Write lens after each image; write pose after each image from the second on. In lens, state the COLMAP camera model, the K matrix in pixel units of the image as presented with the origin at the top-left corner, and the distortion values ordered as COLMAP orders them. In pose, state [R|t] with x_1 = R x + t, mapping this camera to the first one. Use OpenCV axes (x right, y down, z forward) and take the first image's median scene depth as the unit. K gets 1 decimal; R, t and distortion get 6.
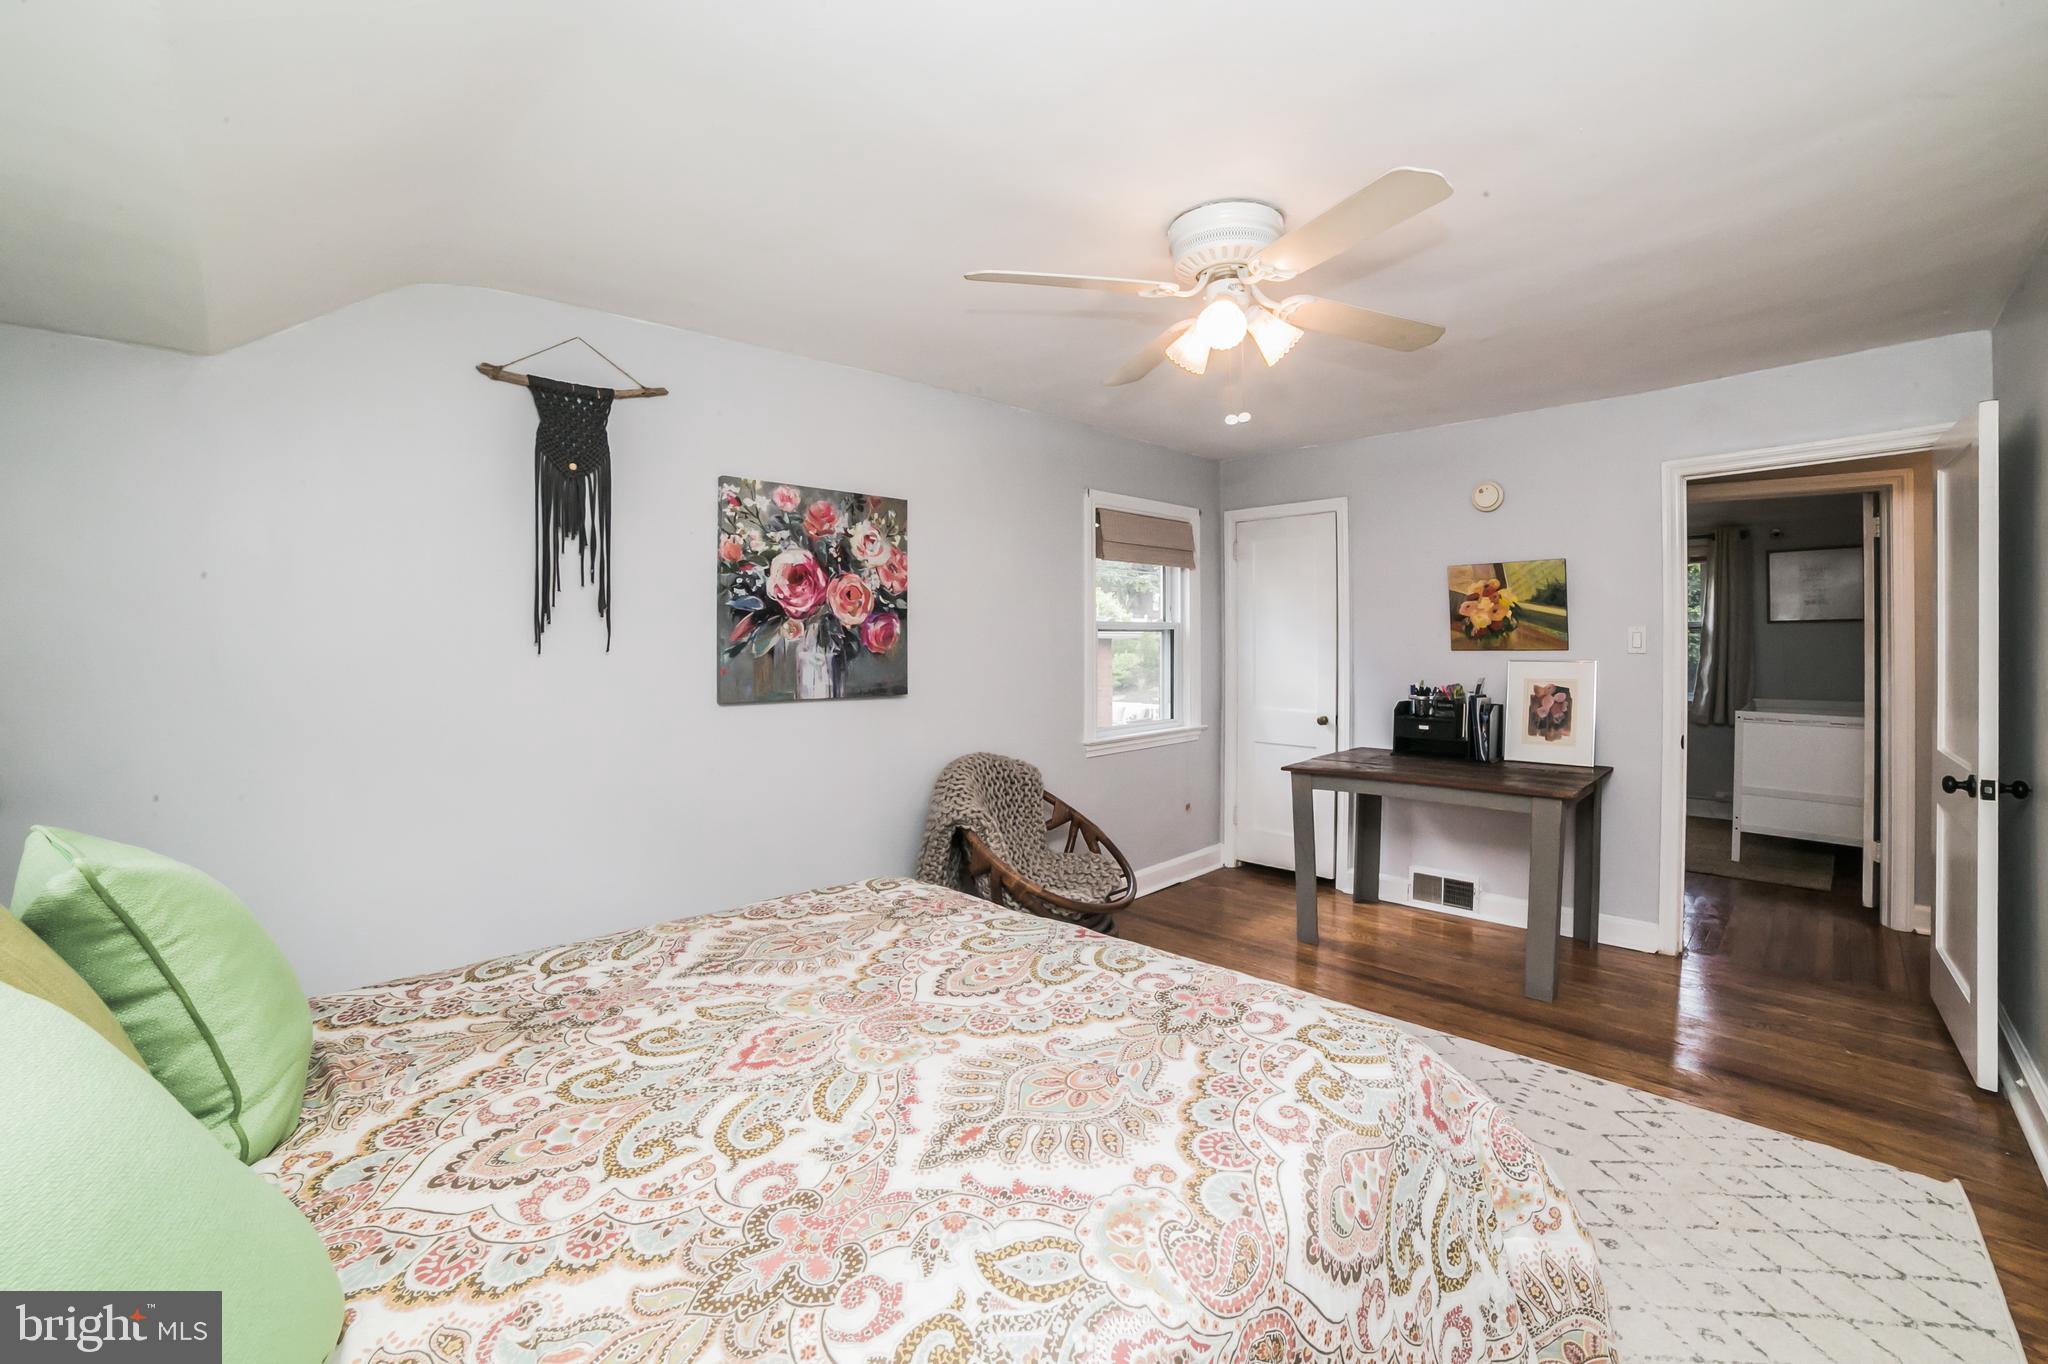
lens RADIAL K [[833.8, 0, 1018.5], [0, 833.8, 669.9], [0, 0, 1]] dist [-0.106833, 0.039335]
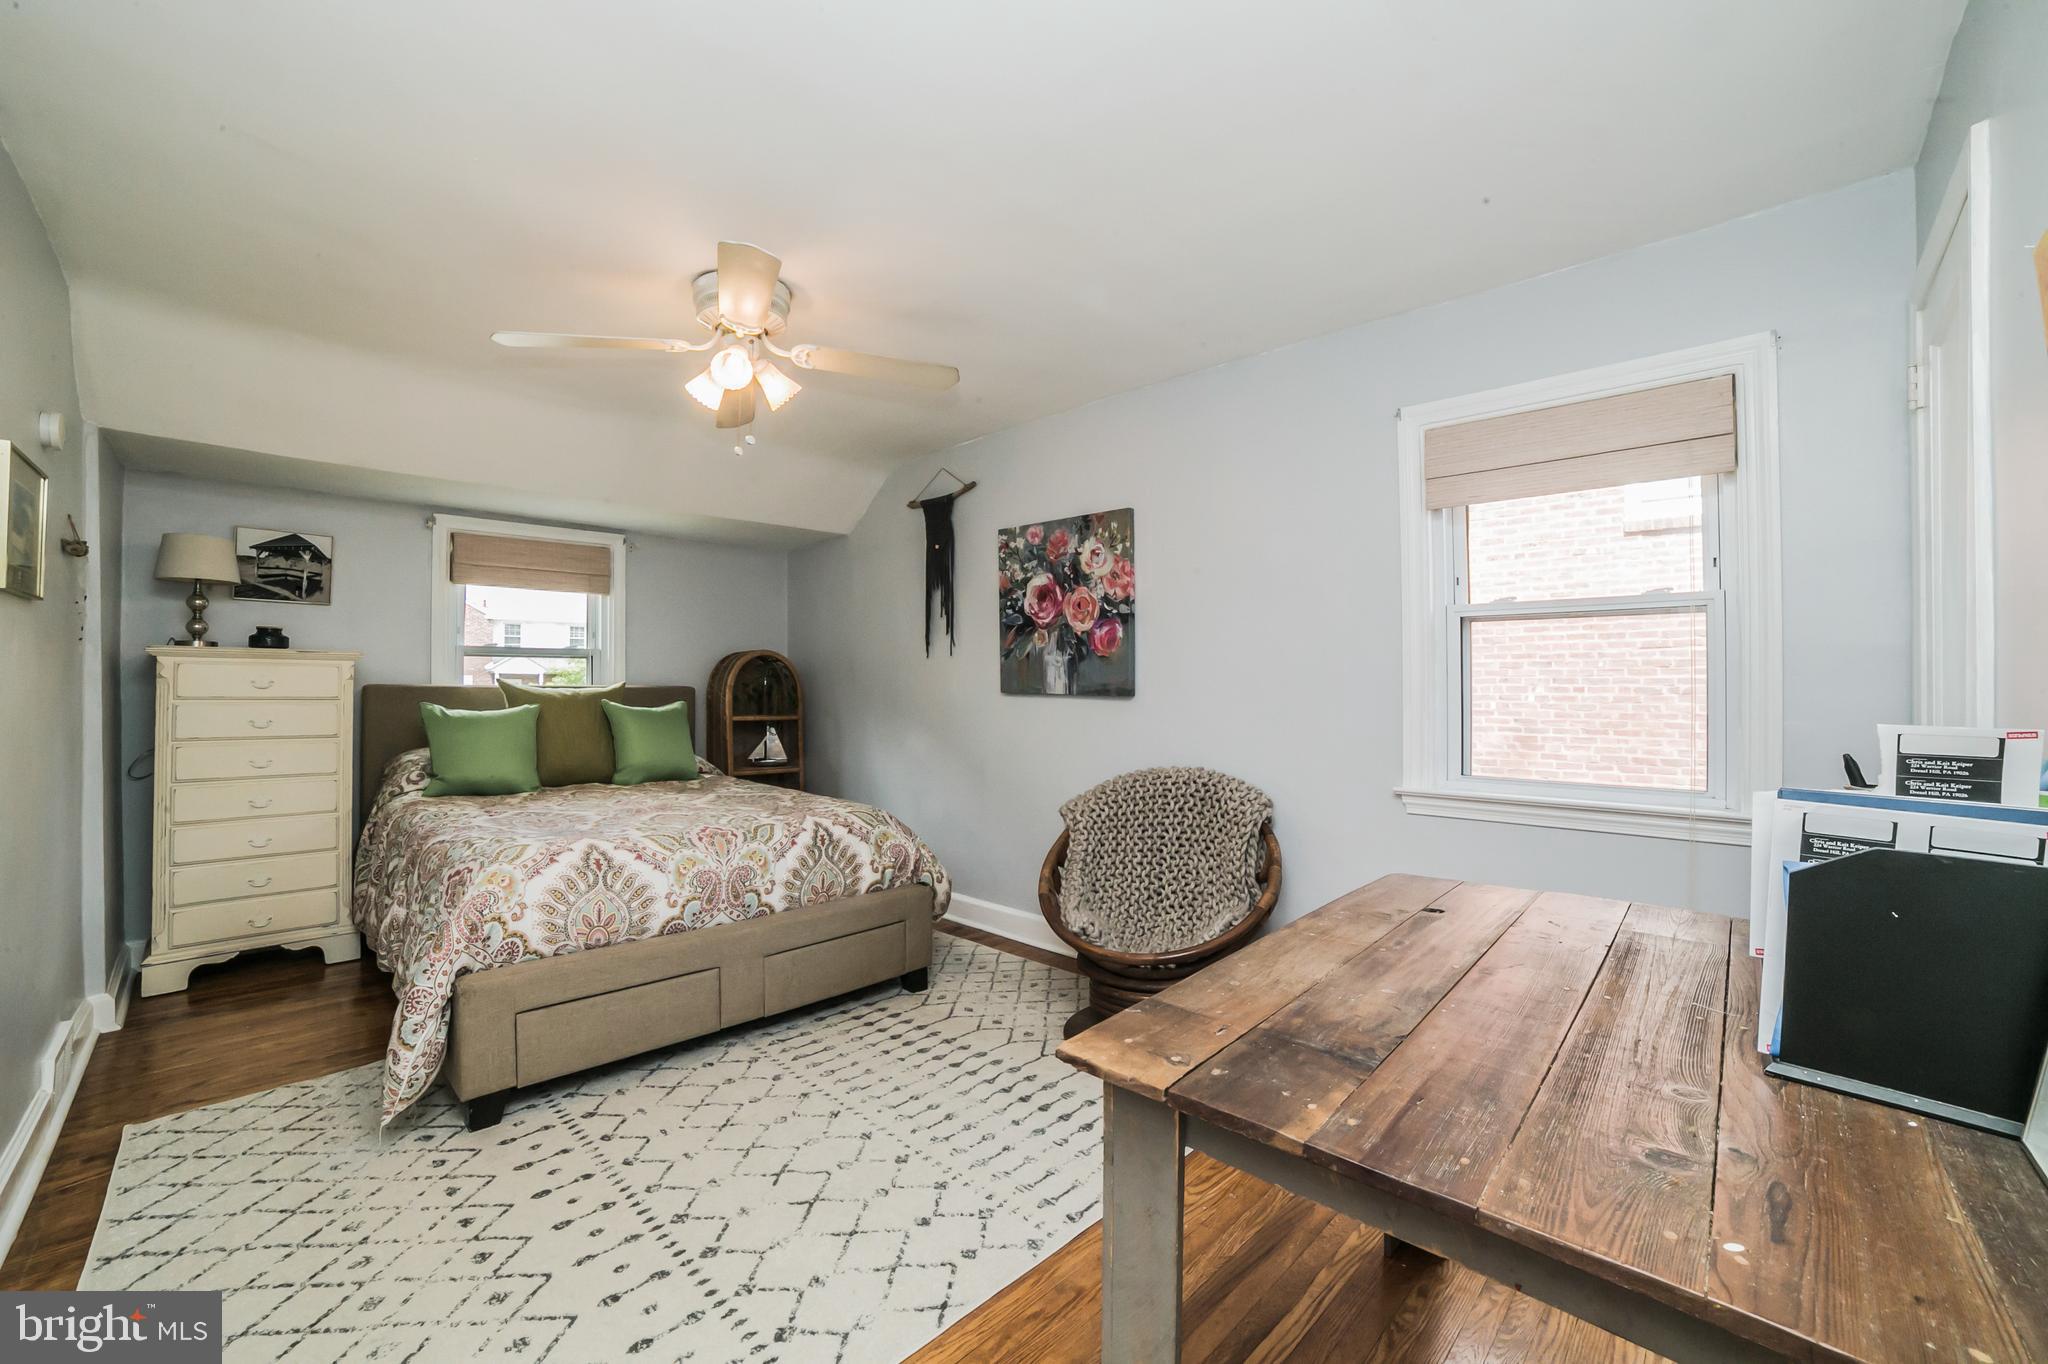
lens RADIAL K [[833.8, 0, 1018.5], [0, 833.8, 669.9], [0, 0, 1]] dist [-0.106833, 0.039335]
pose [[0.035981, 0.014235, -0.999251, 0.968609], [-0.016158, 0.999776, 0.013660, -0.016076], [0.999222, 0.015654, 0.036203, 0.897551]]
